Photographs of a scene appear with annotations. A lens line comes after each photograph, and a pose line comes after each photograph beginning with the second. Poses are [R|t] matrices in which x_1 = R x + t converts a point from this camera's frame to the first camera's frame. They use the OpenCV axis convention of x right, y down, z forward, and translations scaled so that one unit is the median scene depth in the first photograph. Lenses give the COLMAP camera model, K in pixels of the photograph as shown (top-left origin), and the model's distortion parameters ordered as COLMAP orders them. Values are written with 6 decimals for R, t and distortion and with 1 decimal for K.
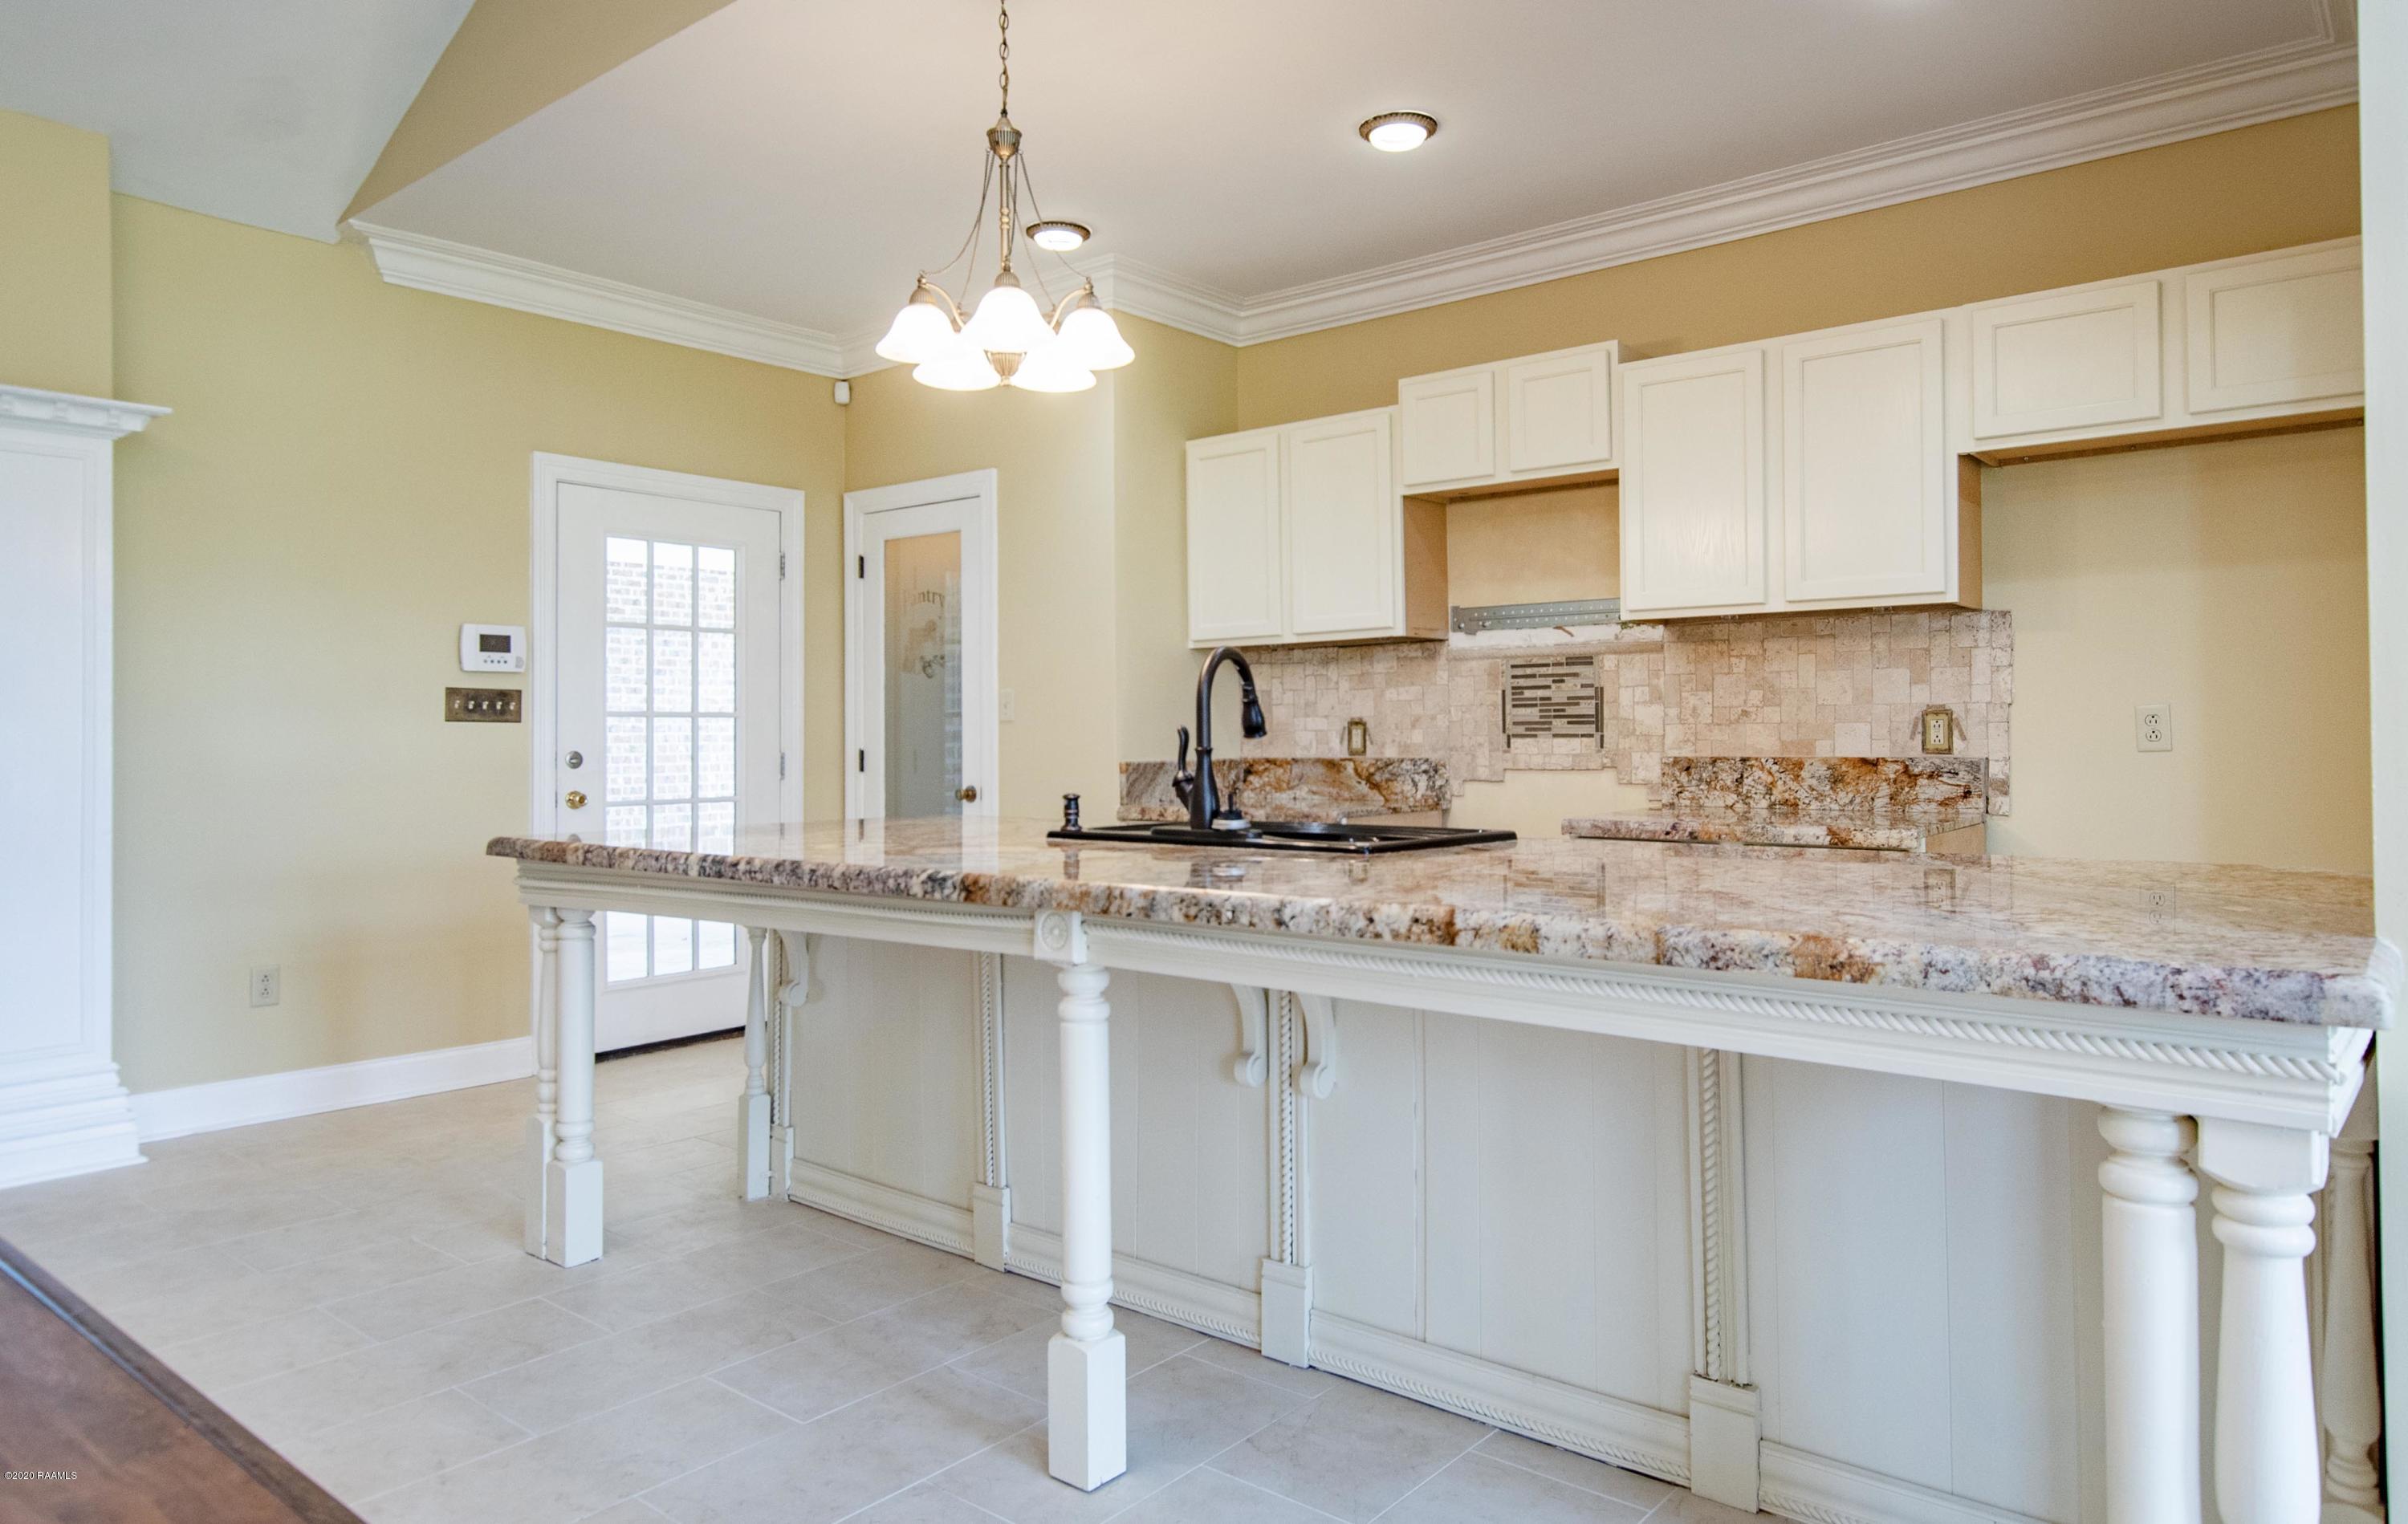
lens RADIAL K [[1514.2, 0, 1200.9], [0, 1514.2, 712.2], [0, 0, 1]] dist [0.004307, 0.001189]
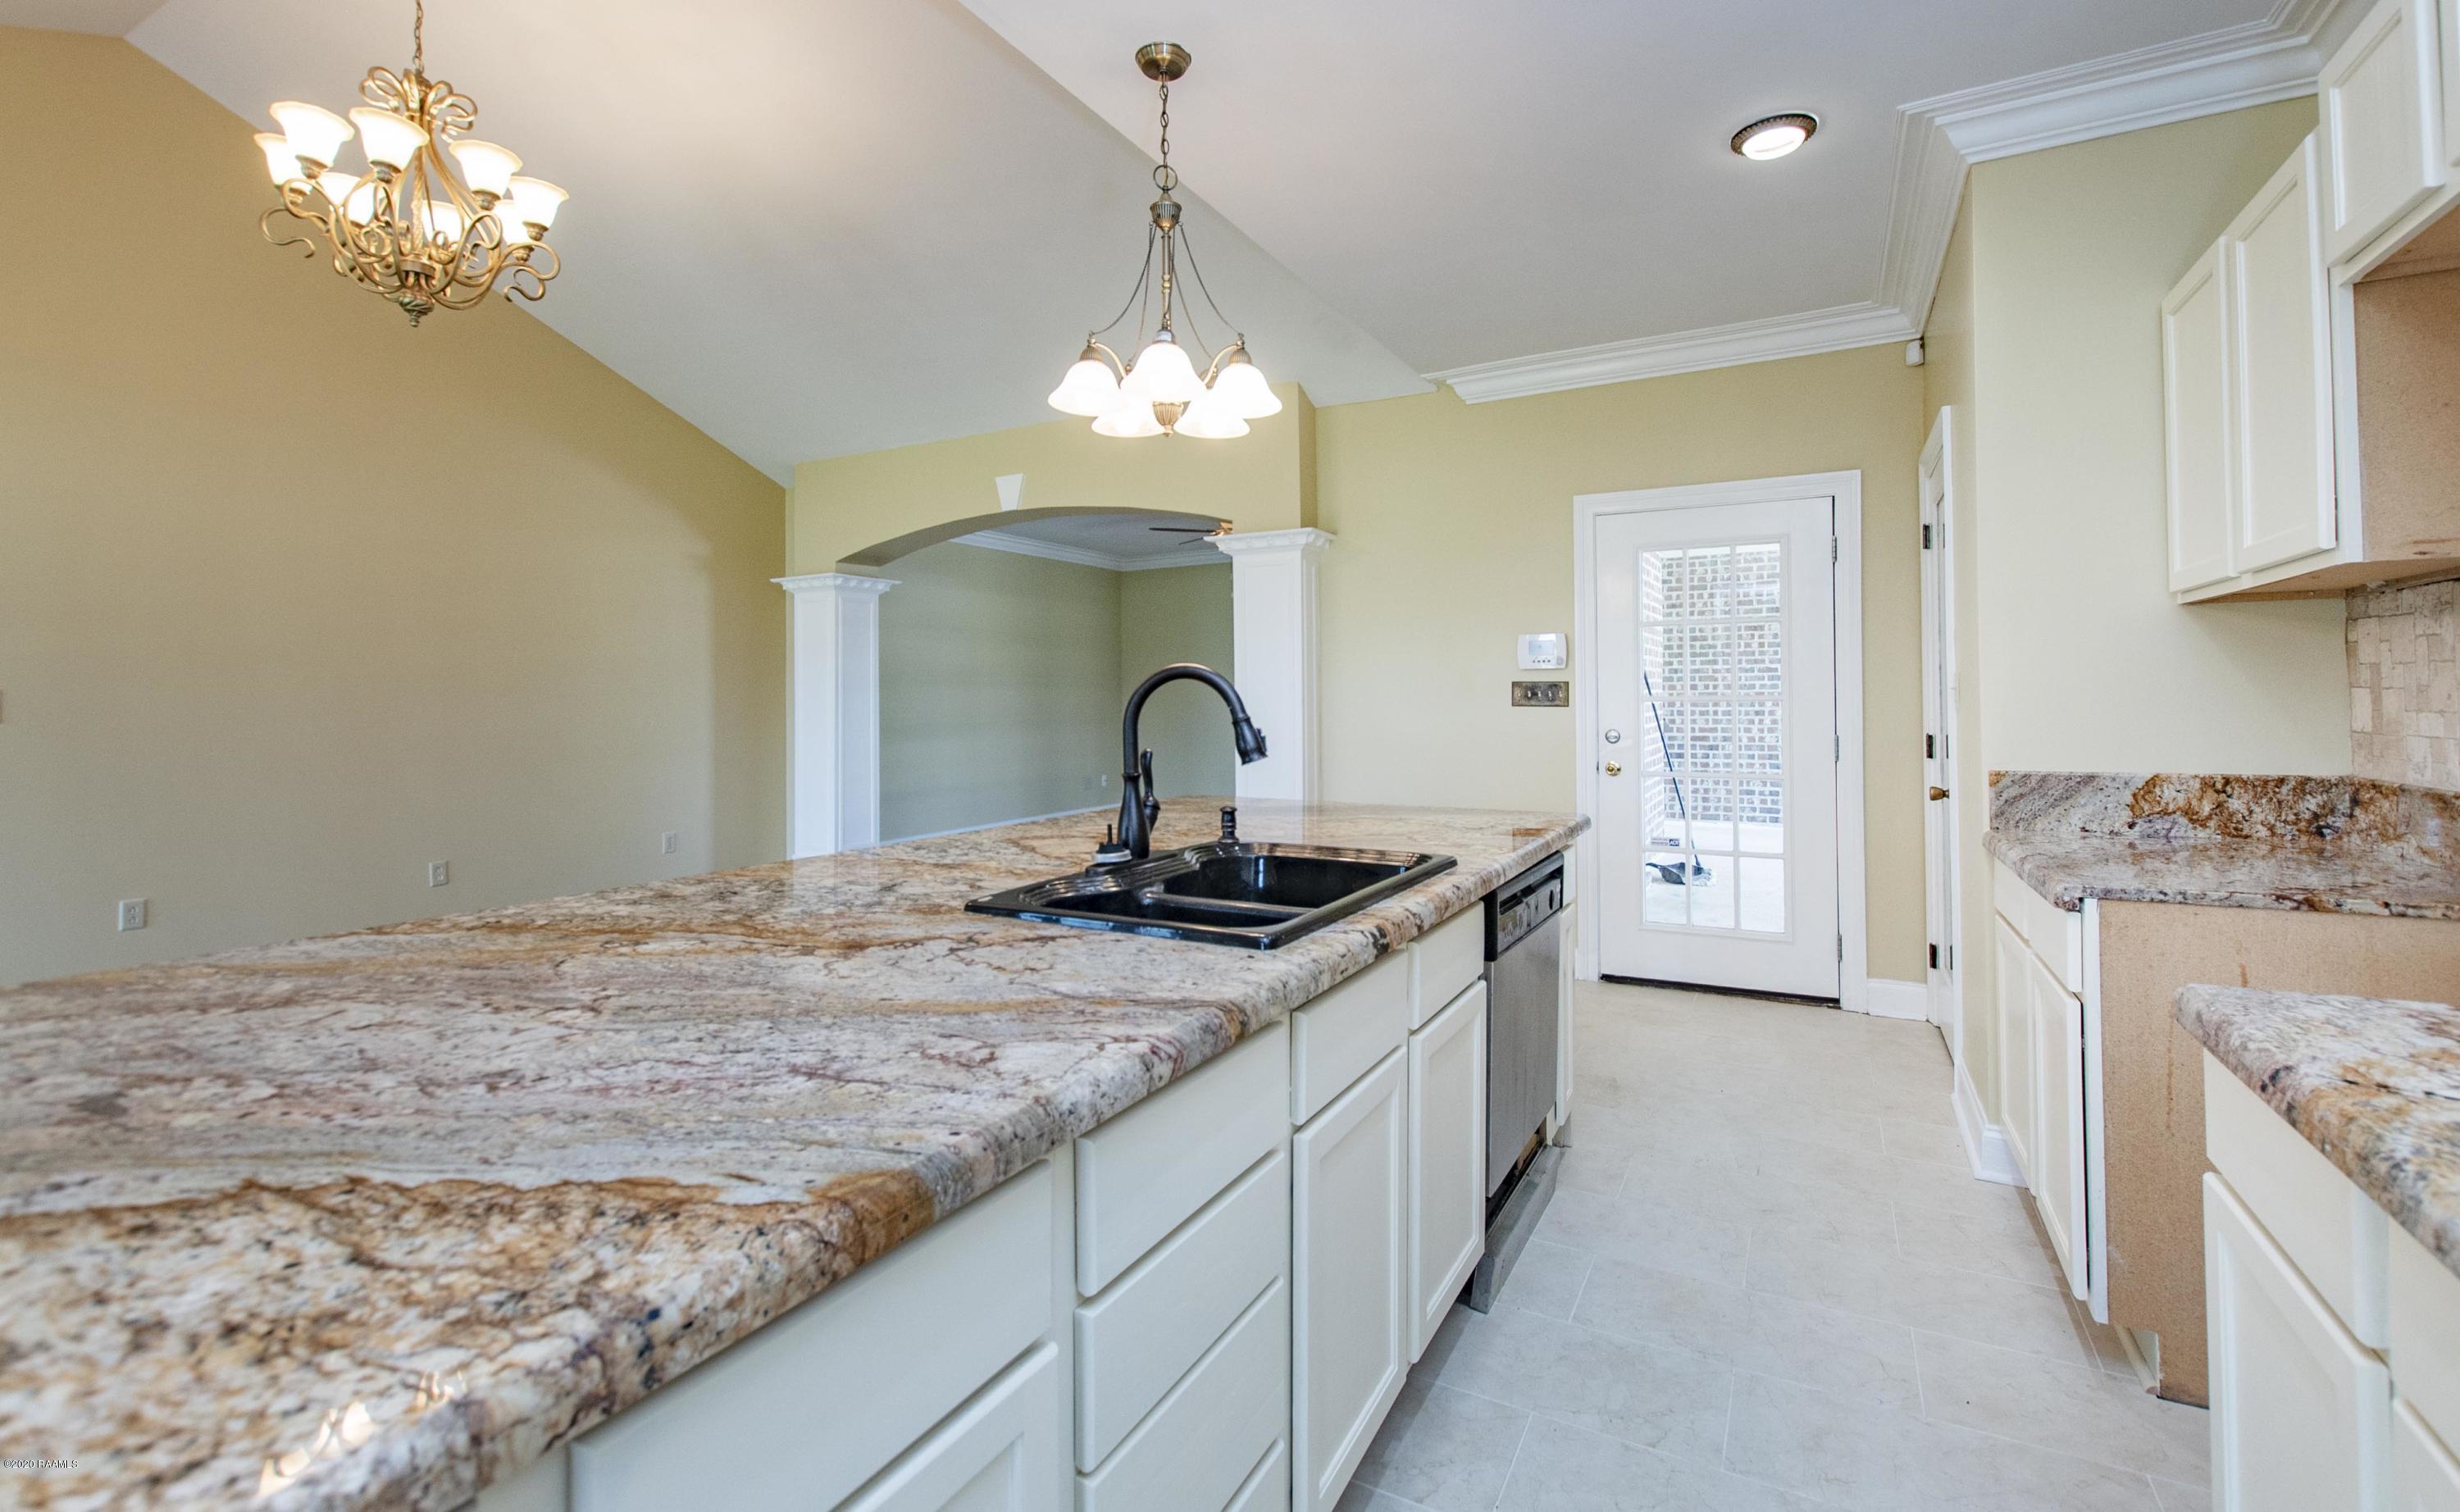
lens RADIAL K [[1060.7, 0, 1230.5], [0, 1060.7, 685.4], [0, 0, 1]] dist [-0.000018, 0.000045]
pose [[0.190393, -0.005615, -0.981692, 0.425689], [0.023698, 0.999719, -0.001122, -0.018937], [0.981422, -0.023051, 0.190472, 0.590545]]
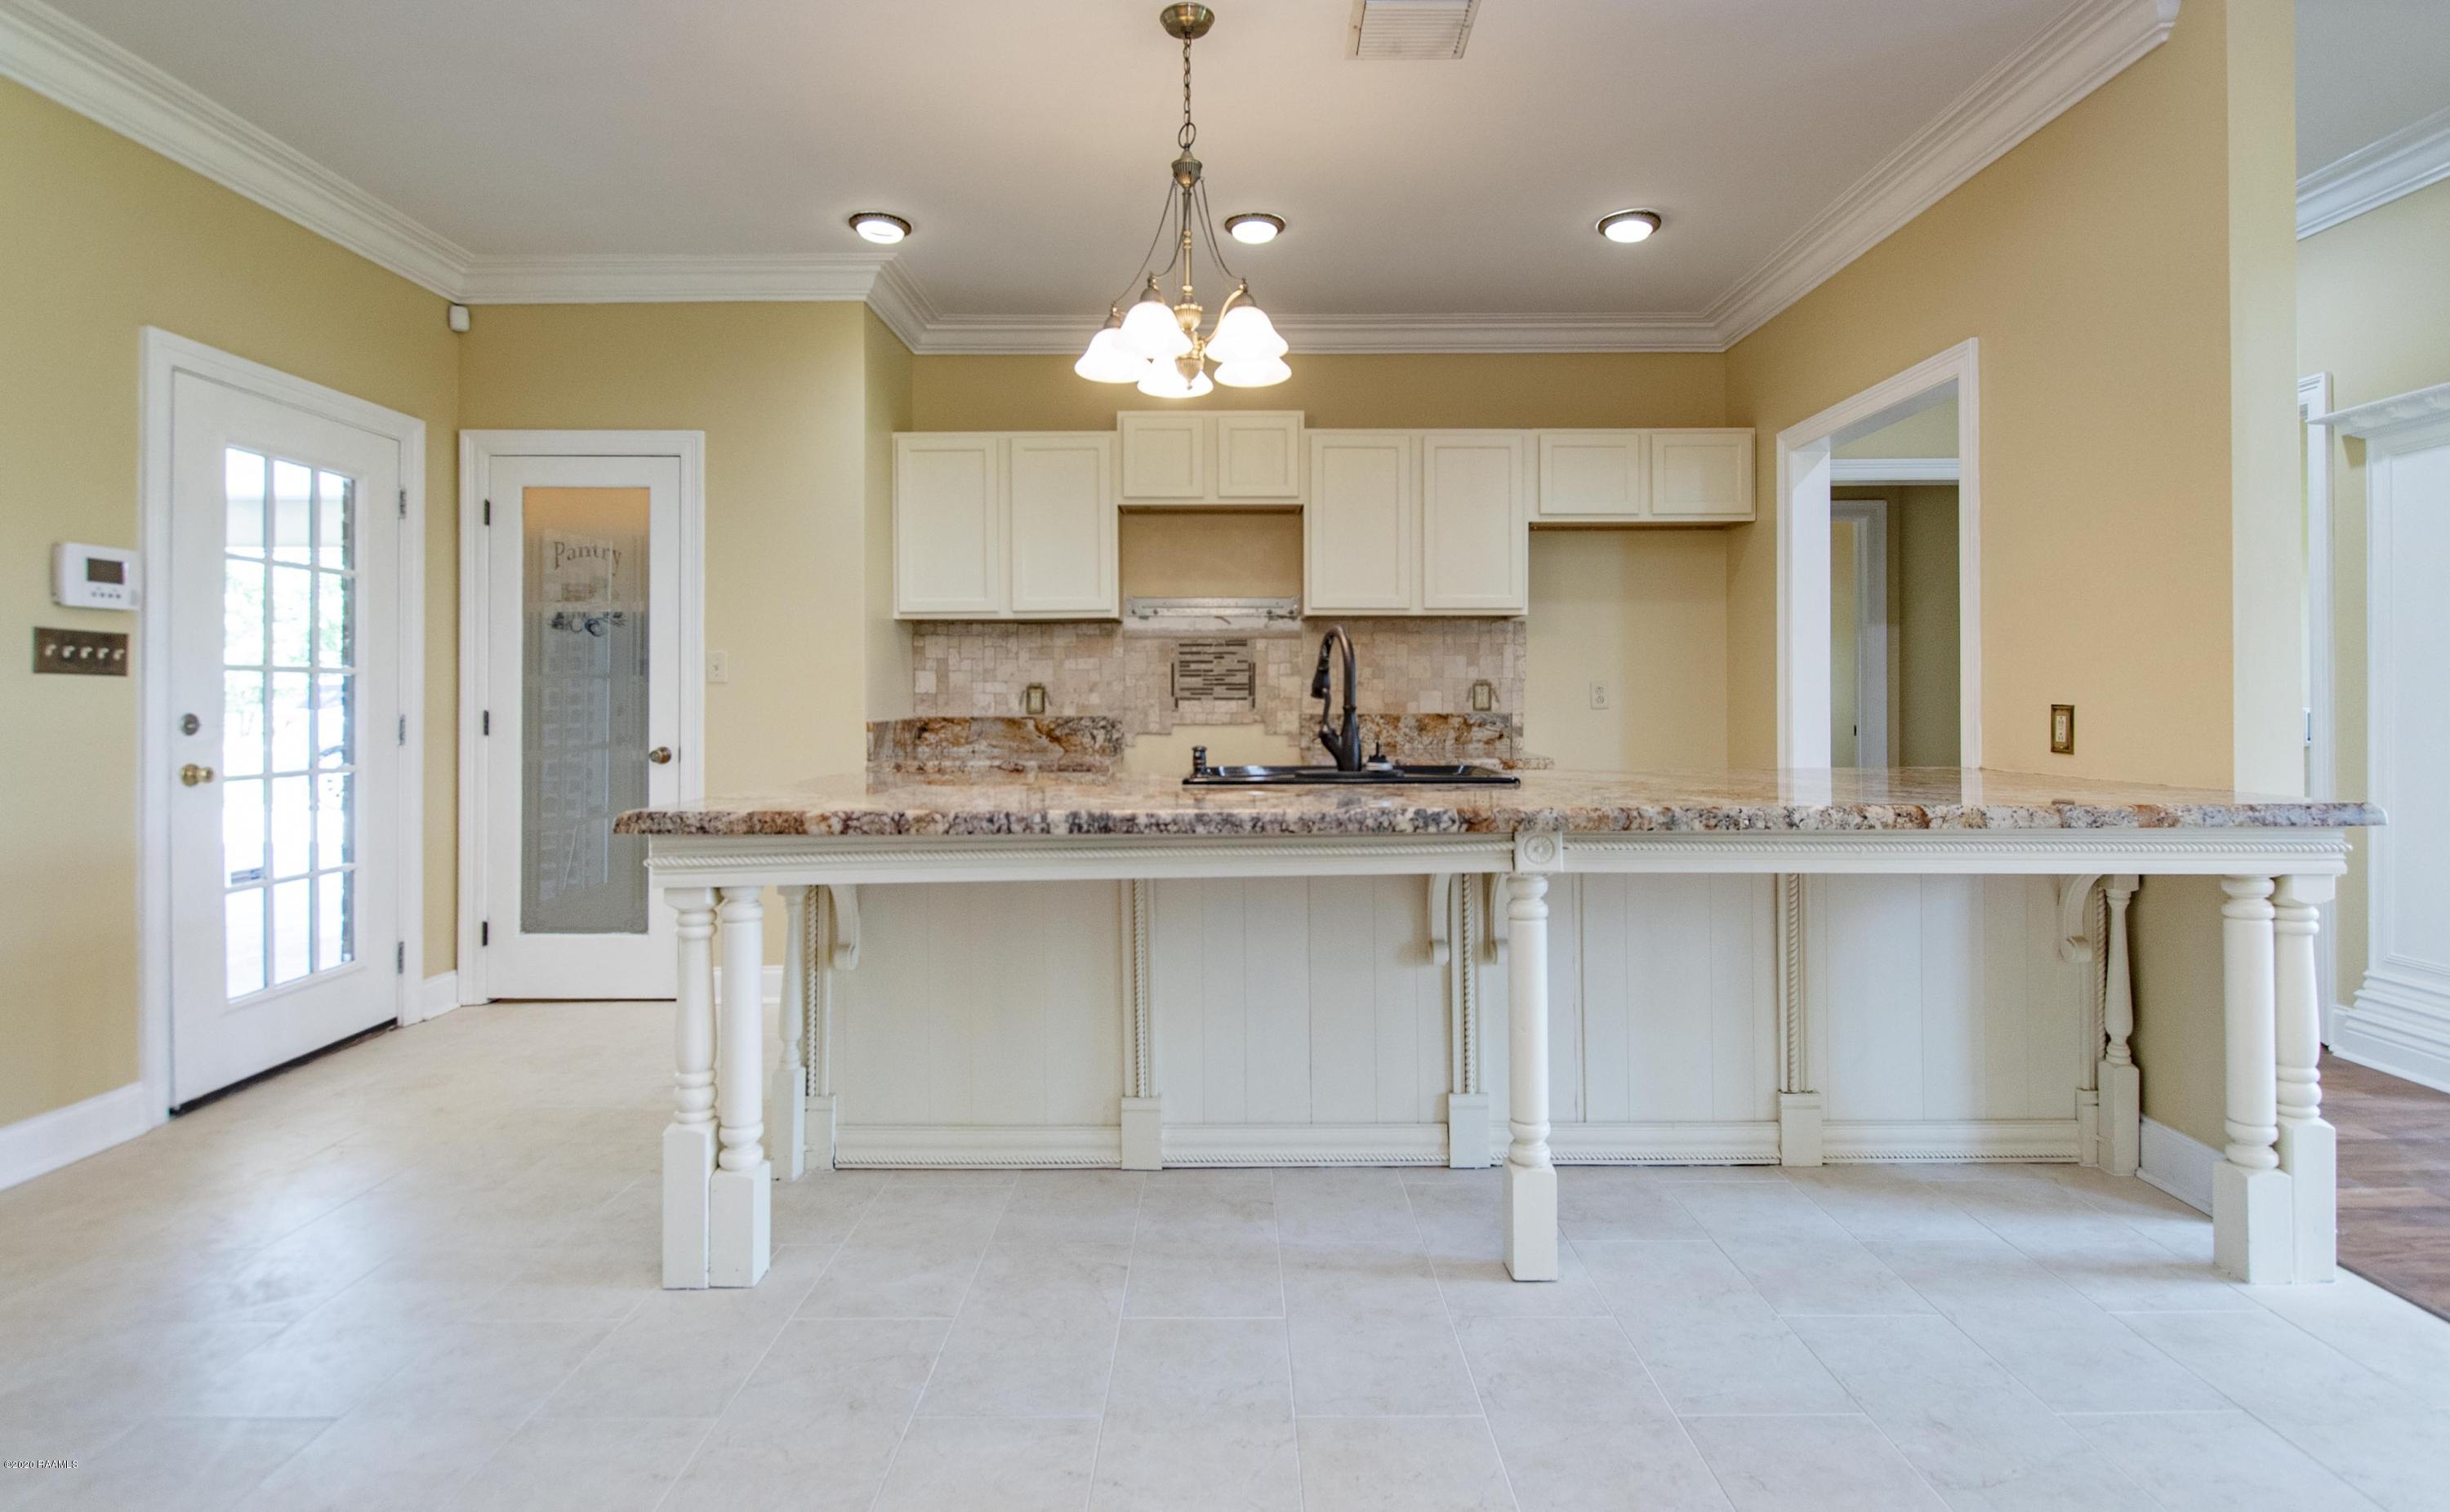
lens RADIAL K [[1212.2, 0, 1228.8], [0, 1212.2, 689.9], [0, 0, 1]] dist [0.002586, 0.001386]
pose [[0.764819, 0.008467, 0.644190, -0.456441], [-0.012845, 0.999915, 0.002108, 0.005688], [-0.644118, -0.009887, 0.764863, 0.187120]]
